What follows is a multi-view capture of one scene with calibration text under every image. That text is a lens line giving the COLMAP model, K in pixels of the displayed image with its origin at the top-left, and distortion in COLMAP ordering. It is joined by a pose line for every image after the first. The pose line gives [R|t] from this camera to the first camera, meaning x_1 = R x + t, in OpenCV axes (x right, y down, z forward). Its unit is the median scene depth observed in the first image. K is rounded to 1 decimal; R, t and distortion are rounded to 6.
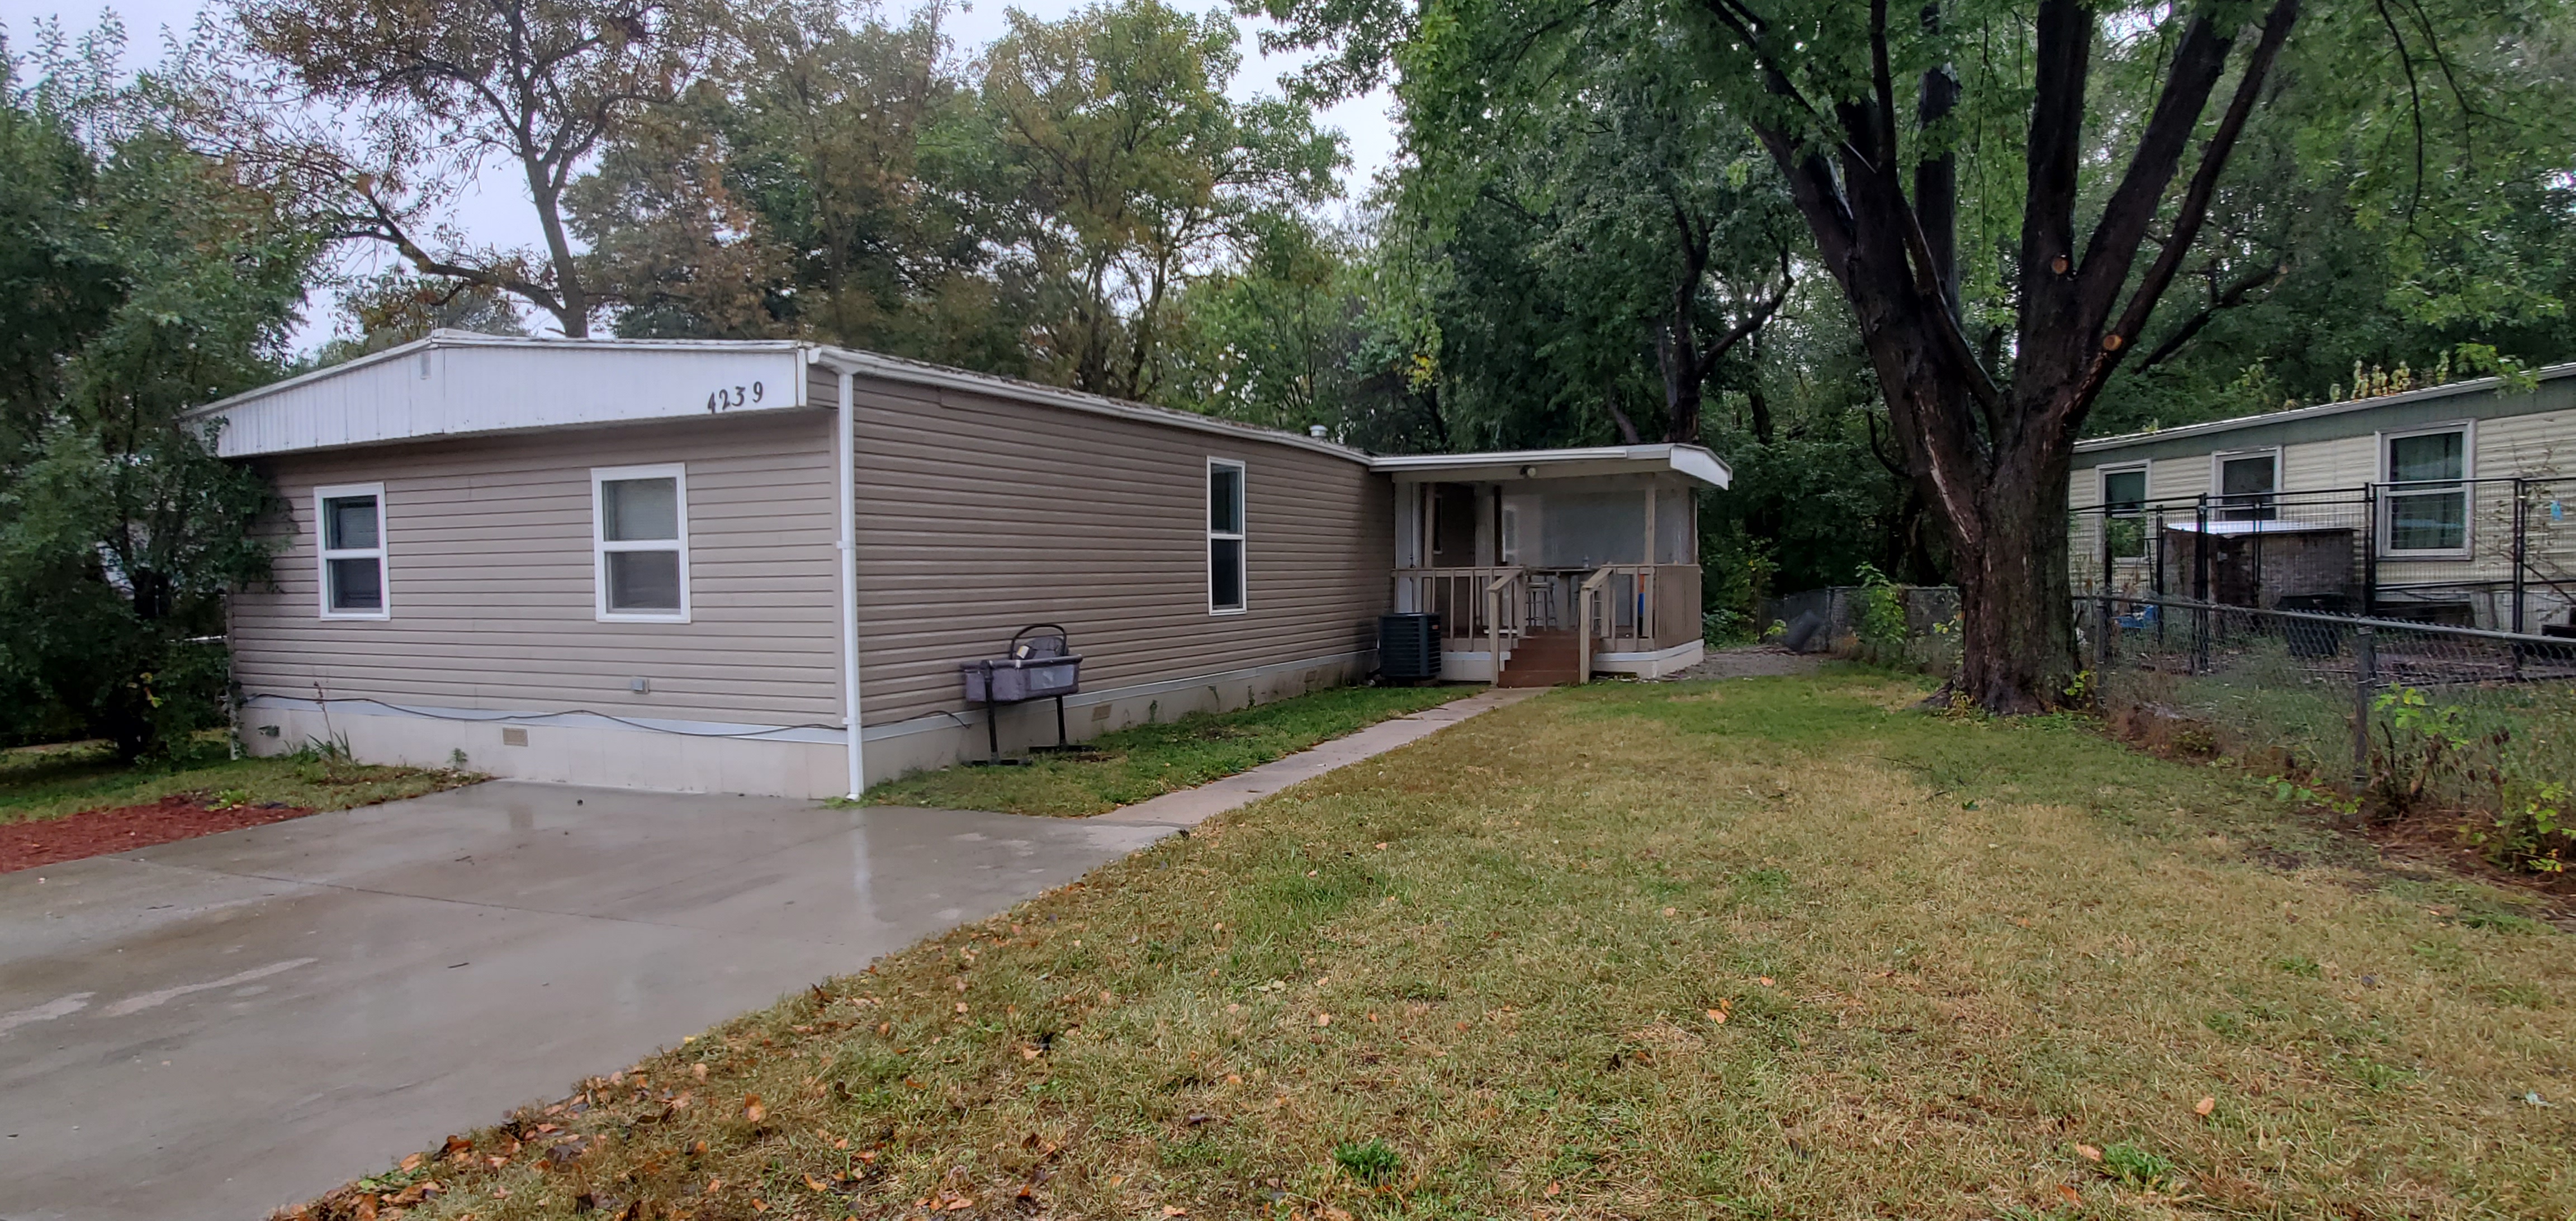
lens RADIAL K [[1340.6, 0, 1289.5], [0, 1340.6, 606.6], [0, 0, 1]] dist [-0.000452, -0.000143]
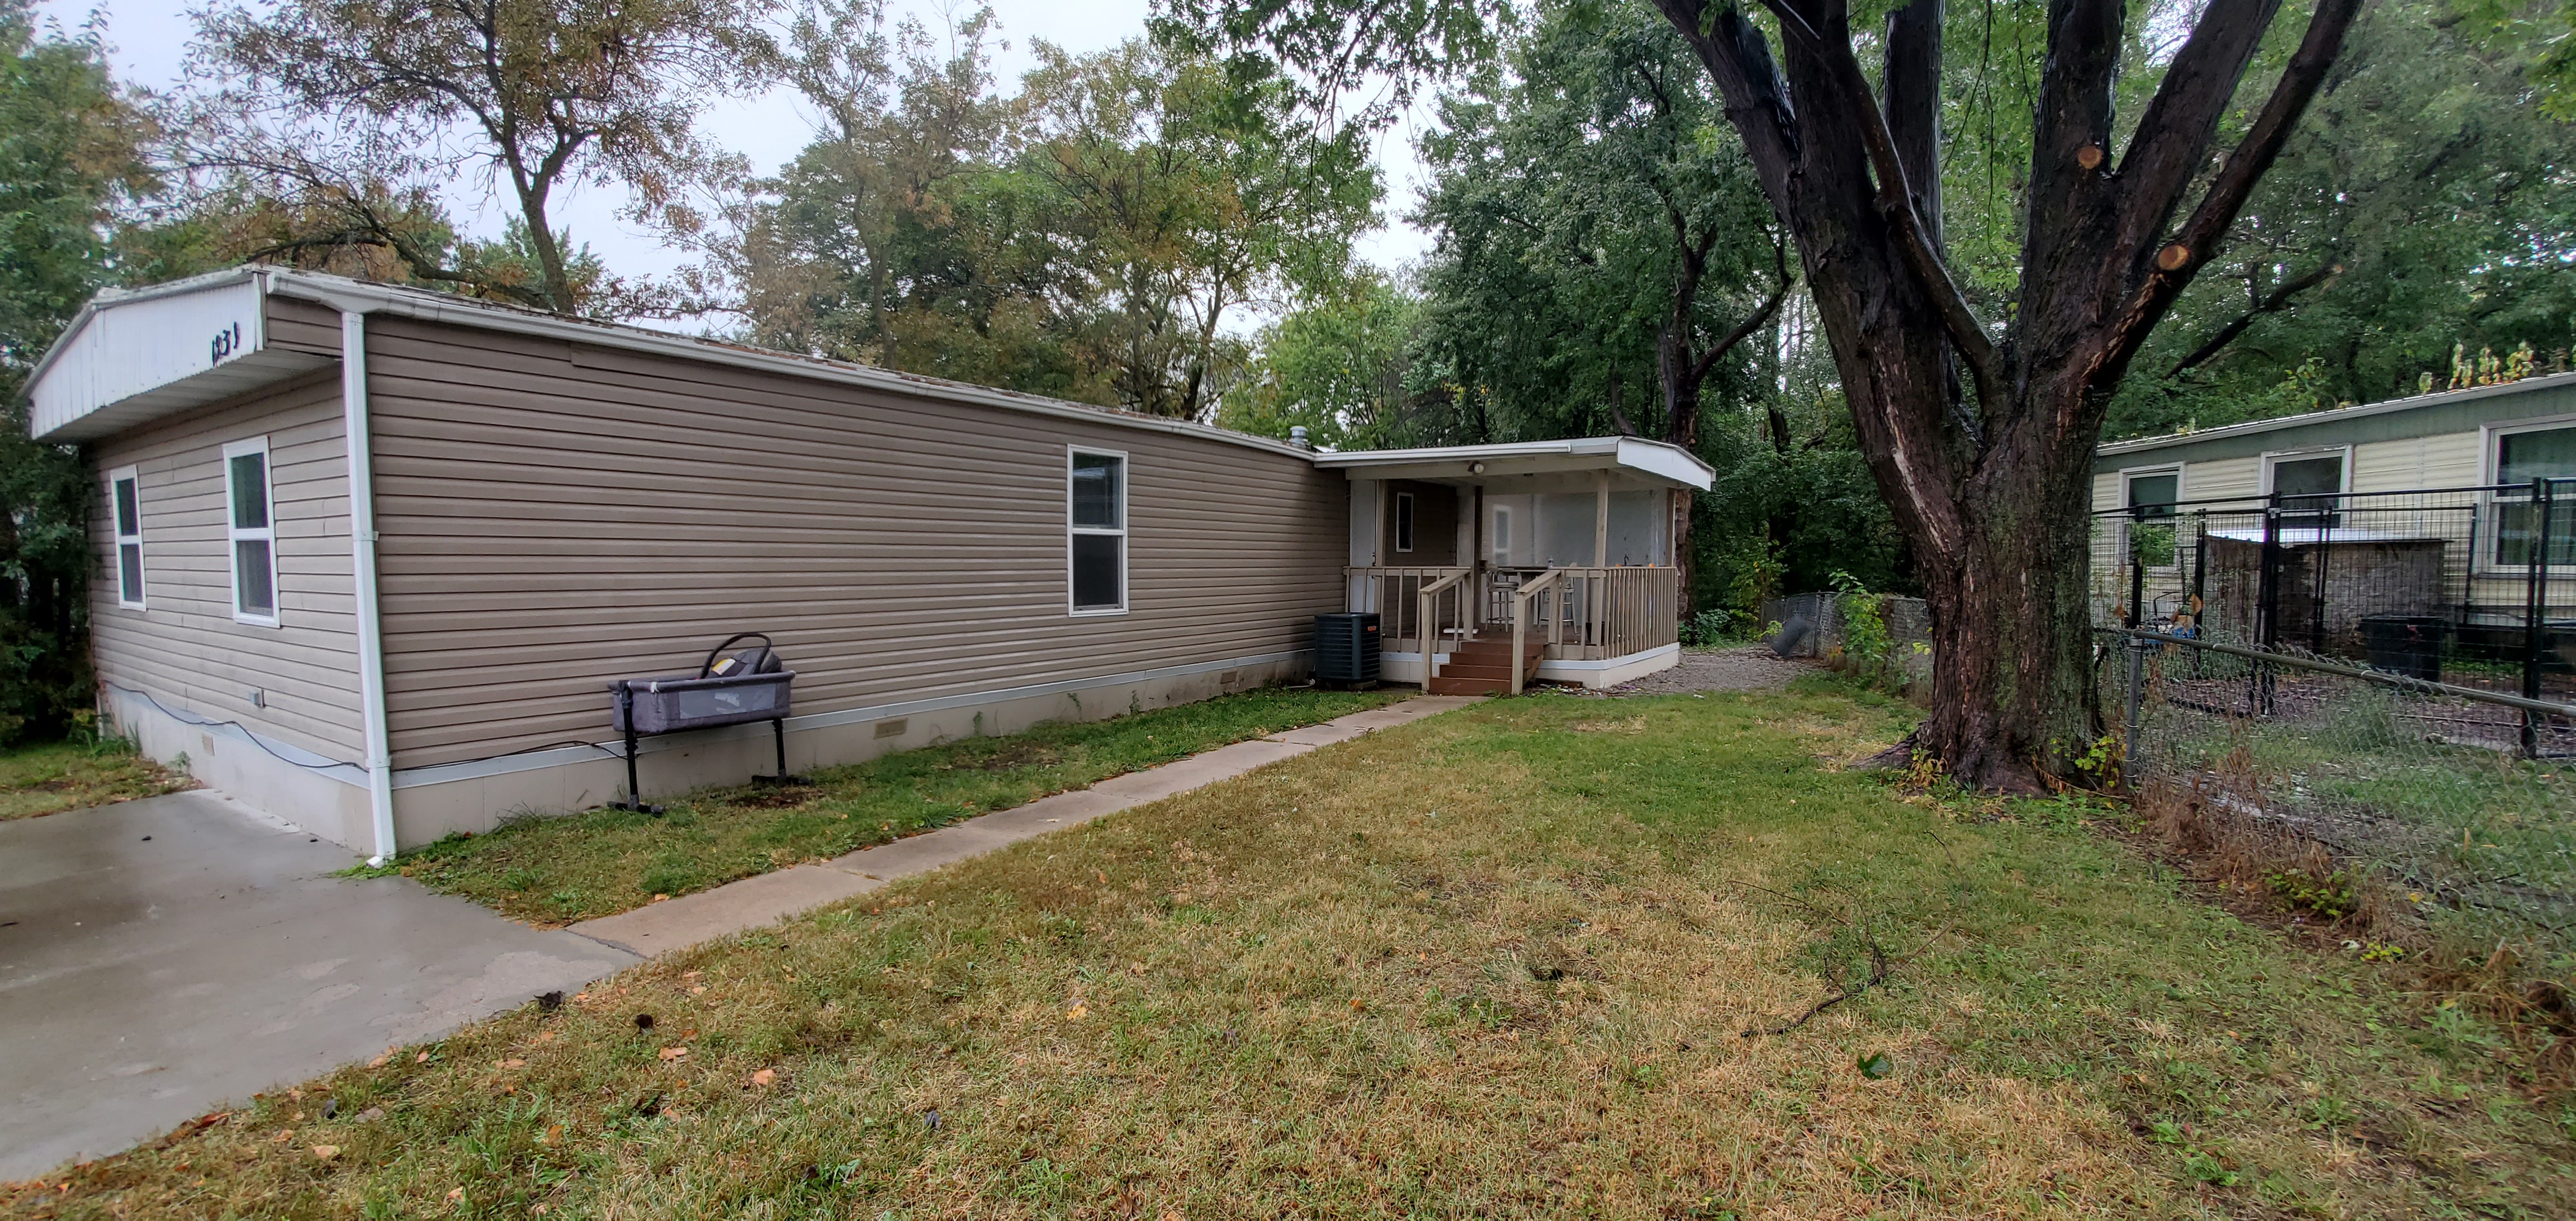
lens RADIAL K [[1029.3, 0, 1288.0], [0, 1029.3, 610.5], [0, 0, 1]] dist [-0.004178, -0.000247]
pose [[0.991136, 0.022043, -0.131008, 0.155759], [-0.019009, 0.999522, 0.024370, -0.015383], [0.131483, -0.021663, 0.991082, 0.271959]]
